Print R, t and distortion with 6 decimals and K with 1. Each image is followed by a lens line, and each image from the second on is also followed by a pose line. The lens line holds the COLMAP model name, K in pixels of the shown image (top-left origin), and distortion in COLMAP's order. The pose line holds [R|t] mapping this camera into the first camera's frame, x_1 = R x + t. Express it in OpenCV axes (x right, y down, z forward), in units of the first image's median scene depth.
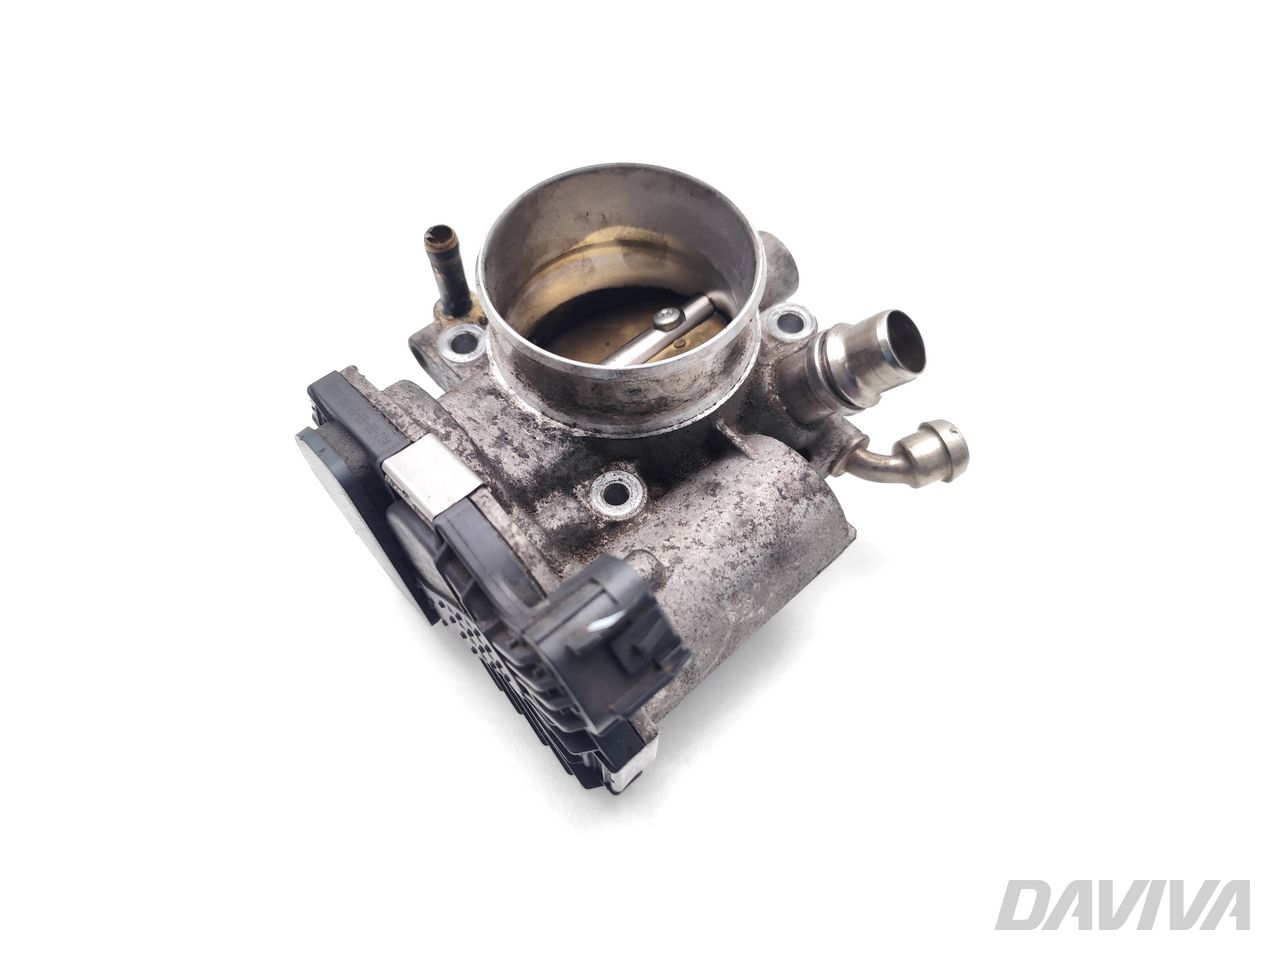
lens RADIAL K [[859.6, 0, 638.7], [0, 859.6, 479.3], [0, 0, 1]] dist [0.051166, 0.000260]
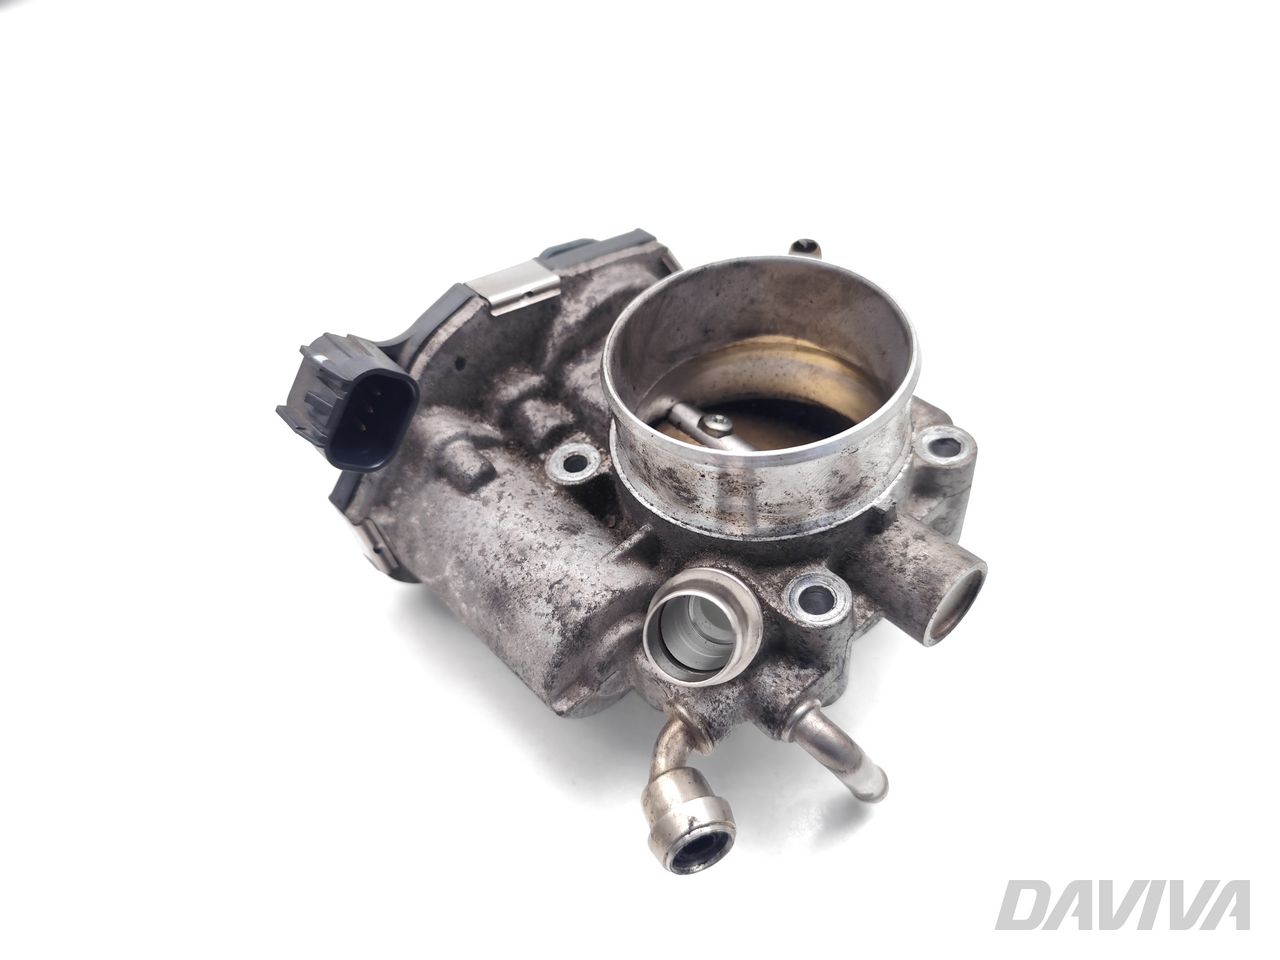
lens RADIAL K [[859.6, 0, 638.8], [0, 859.6, 480.7], [0, 0, 1]] dist [0.051166, 0.000260]
pose [[0.046015, 0.773745, -0.631824, 0.671642], [-0.806972, 0.401596, 0.433032, -0.501933], [0.588795, 0.489938, 0.642870, 0.411510]]
